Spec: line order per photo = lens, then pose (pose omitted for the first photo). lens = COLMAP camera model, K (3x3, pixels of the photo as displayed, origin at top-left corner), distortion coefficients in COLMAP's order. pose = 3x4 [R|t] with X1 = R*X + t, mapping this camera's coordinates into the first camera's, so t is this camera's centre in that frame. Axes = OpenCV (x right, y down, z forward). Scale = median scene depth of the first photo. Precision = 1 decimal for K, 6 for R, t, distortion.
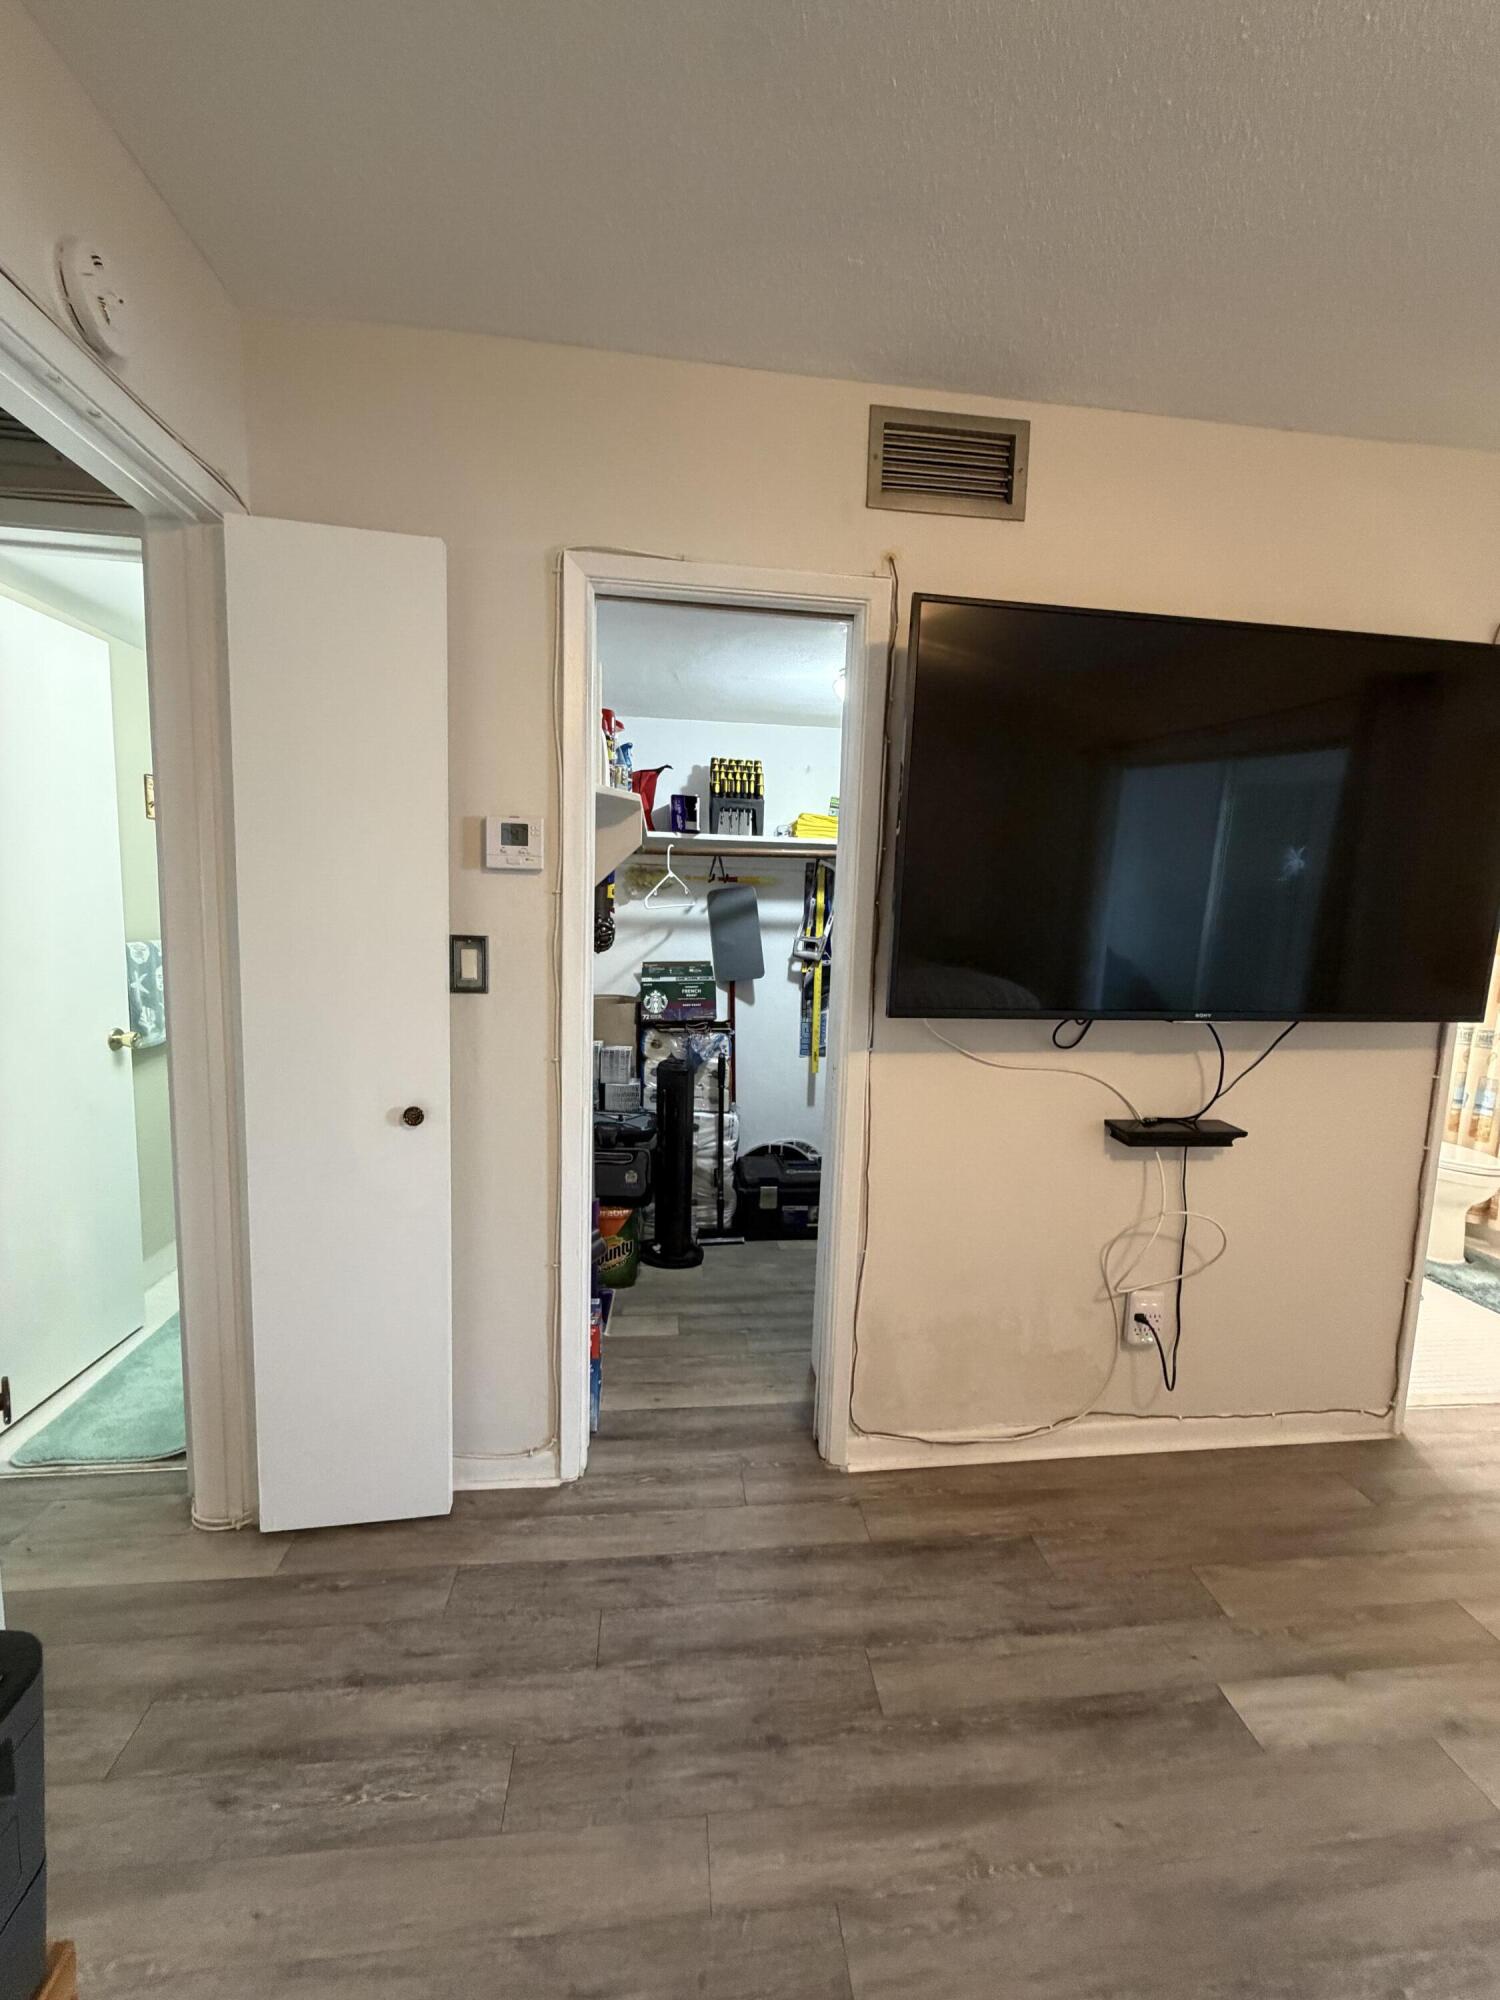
lens RADIAL K [[800.3, 0, 756.7], [0, 800.3, 1000.3], [0, 0, 1]] dist [0.015354, -0.009616]
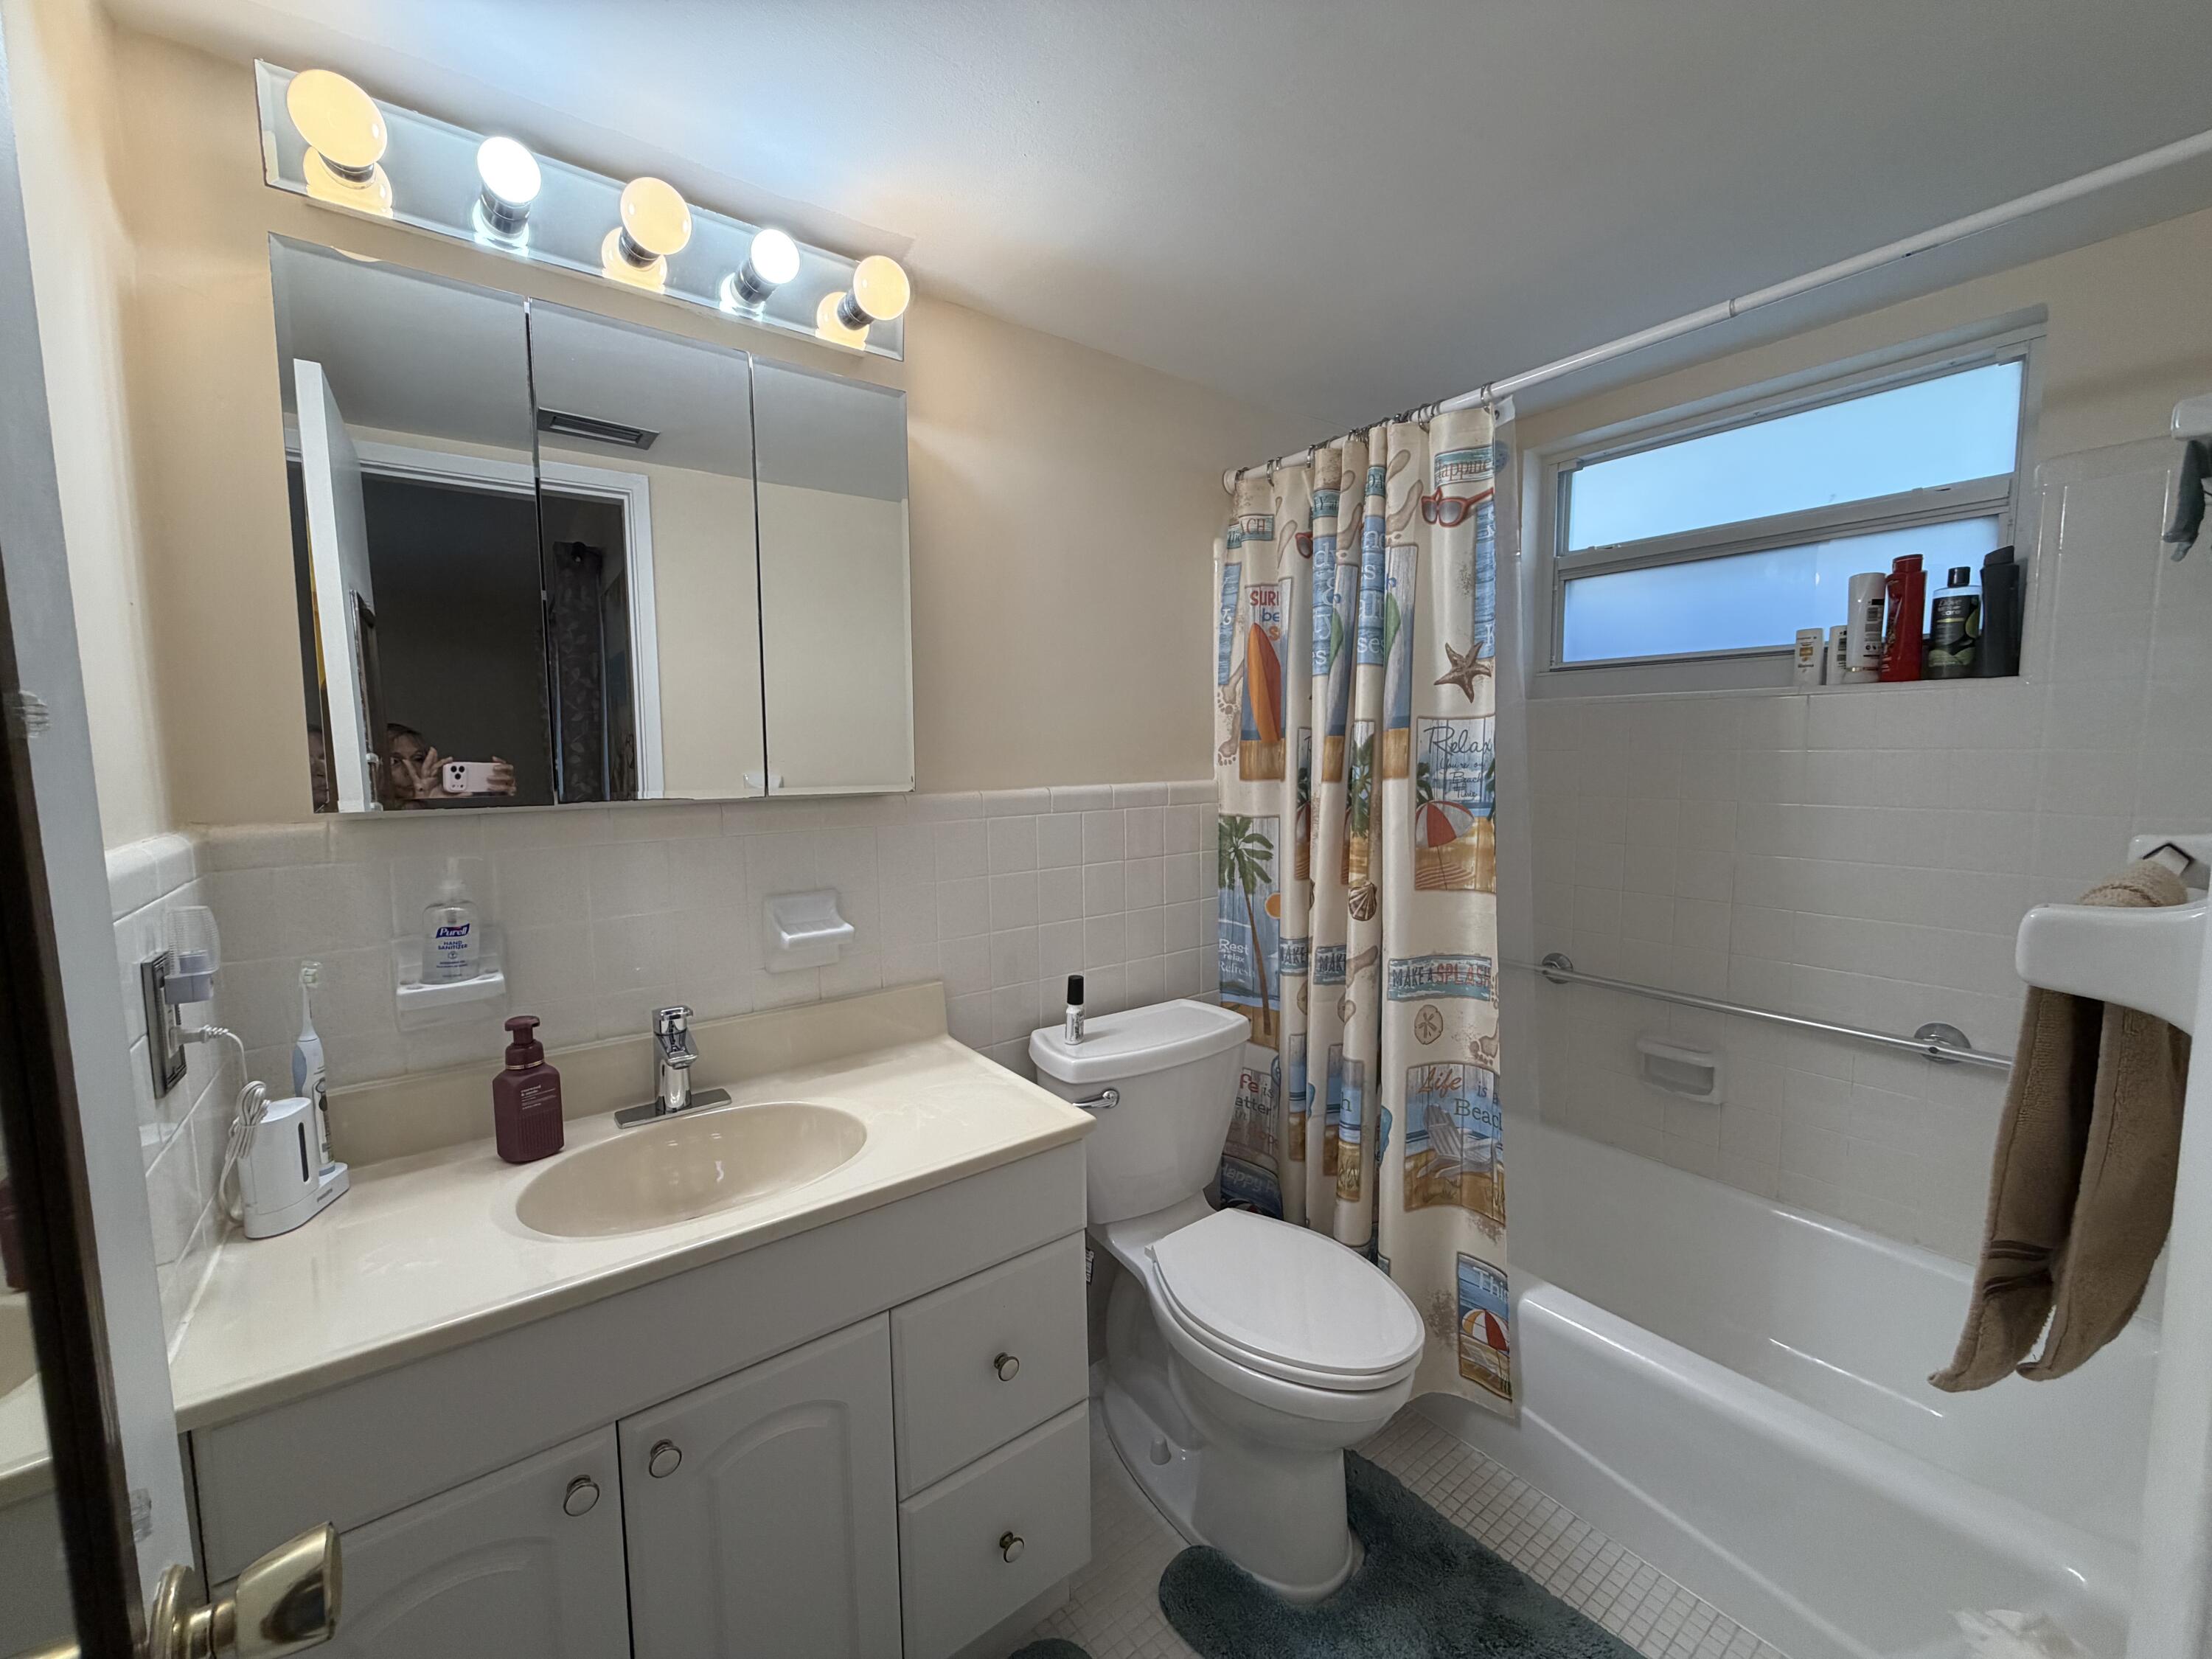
lens RADIAL K [[876.4, 0, 1102.5], [0, 876.4, 829.9], [0, 0, 1]] dist [-0.003647, 0.000893]
pose [[0.863954, -0.090748, 0.495326, 0.607422], [0.099612, 0.994990, 0.008546, -0.051039], [-0.493620, 0.041957, 0.868665, 0.689914]]
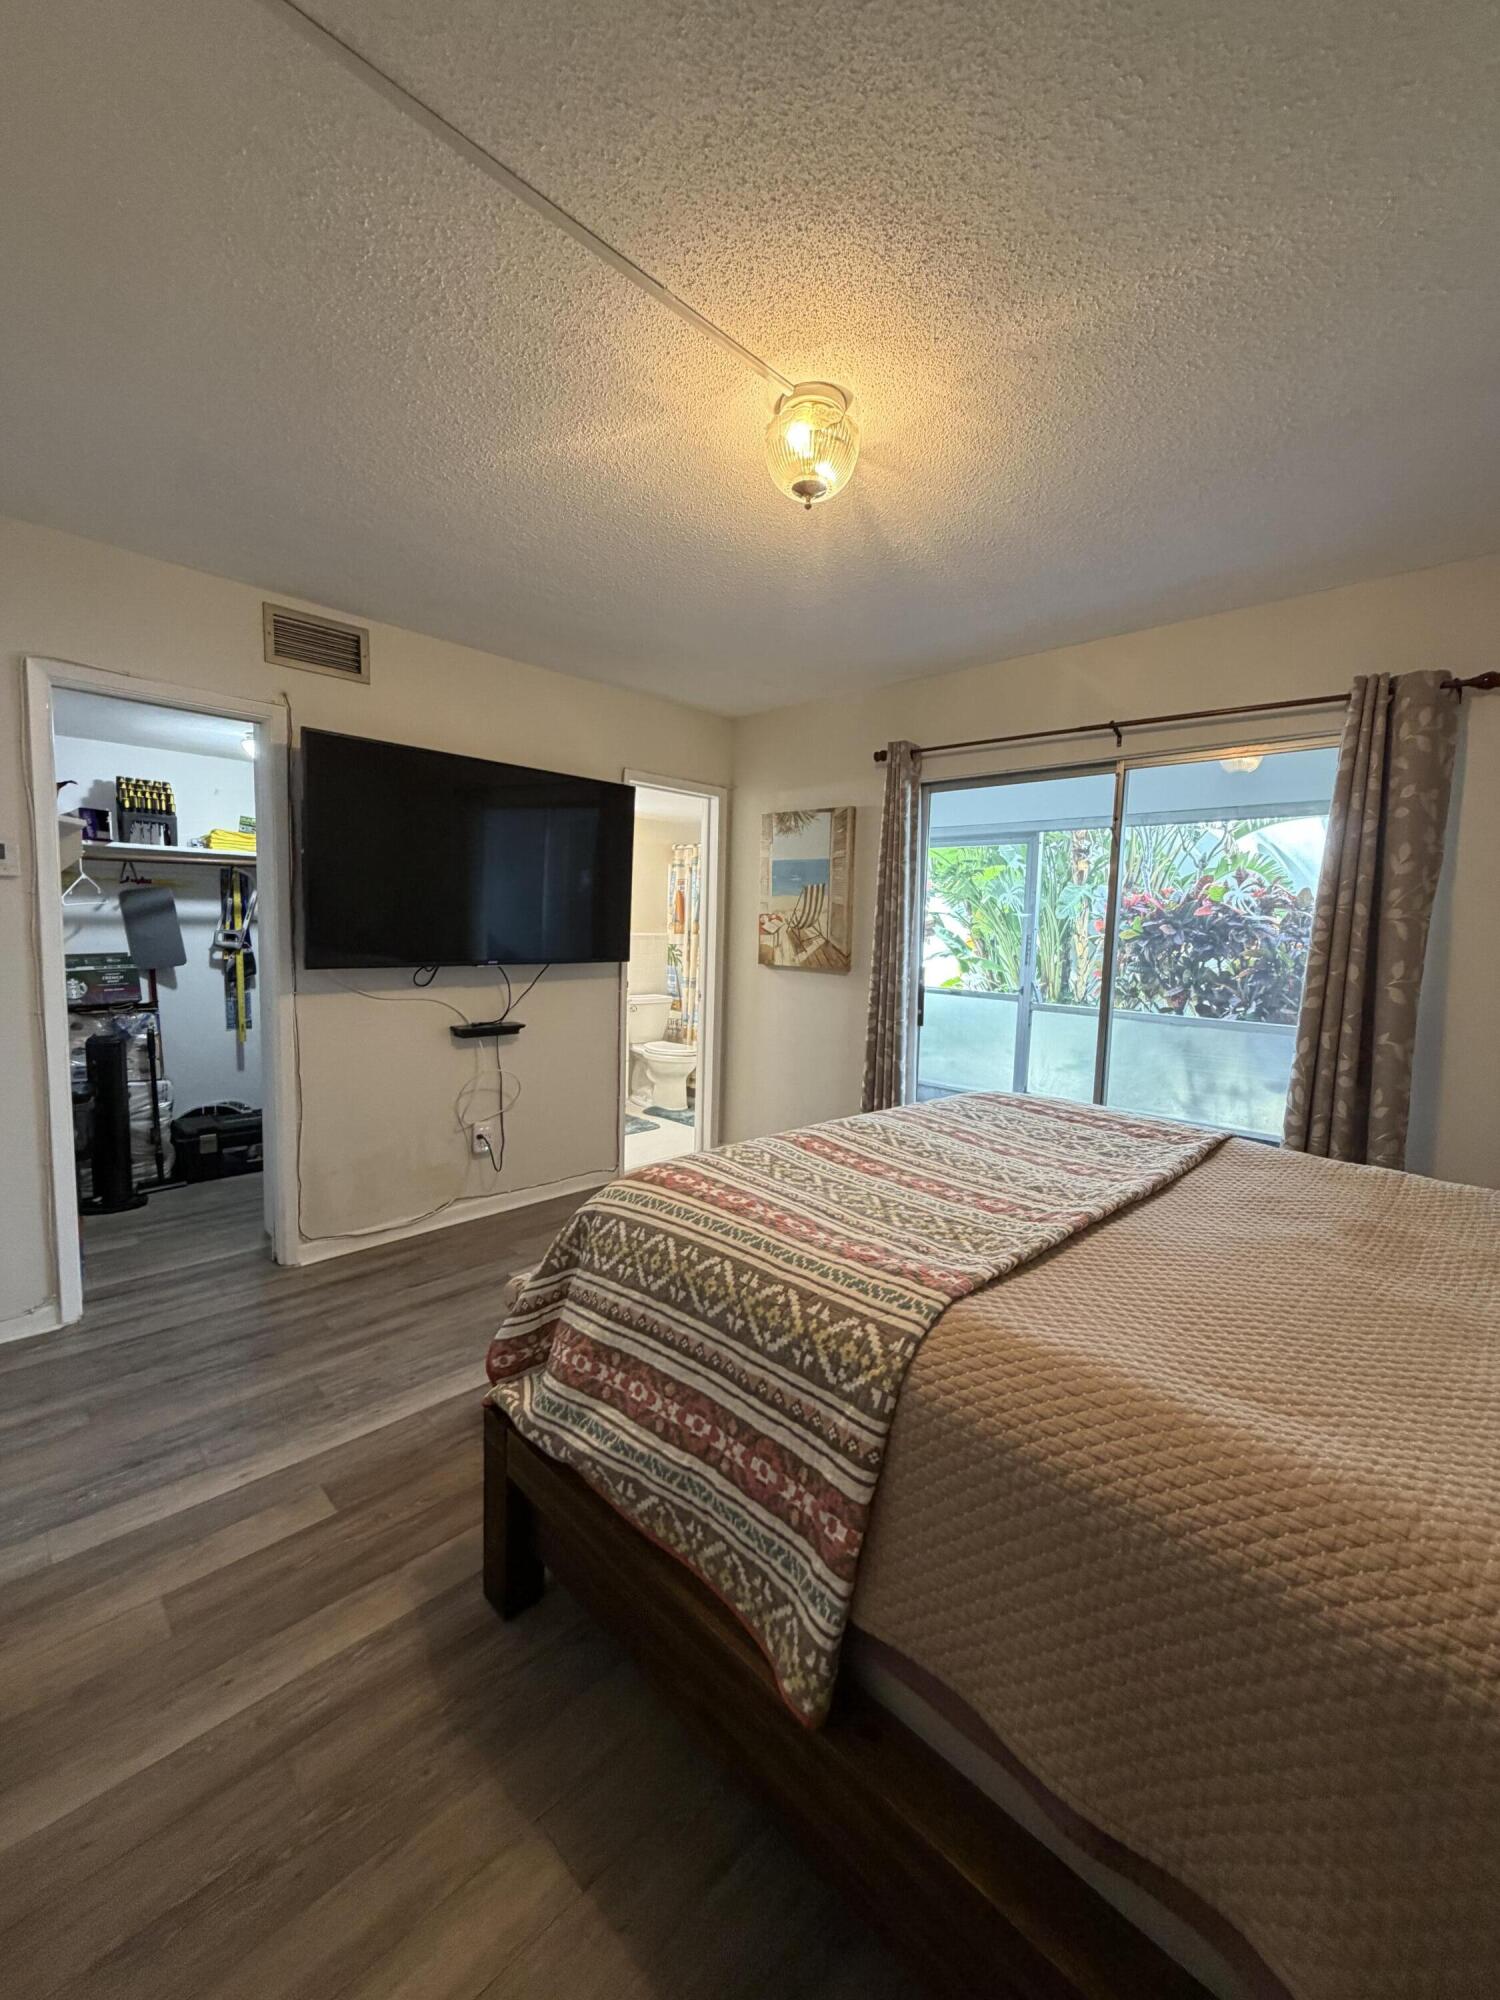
lens RADIAL K [[792.4, 0, 751.6], [0, 792.4, 997.1], [0, 0, 1]] dist [-0.003647, 0.000893]
pose [[0.779147, -0.068159, 0.623125, -0.076374], [0.070757, 0.997281, 0.020611, 0.057833], [-0.622835, 0.028031, 0.781851, -0.462053]]
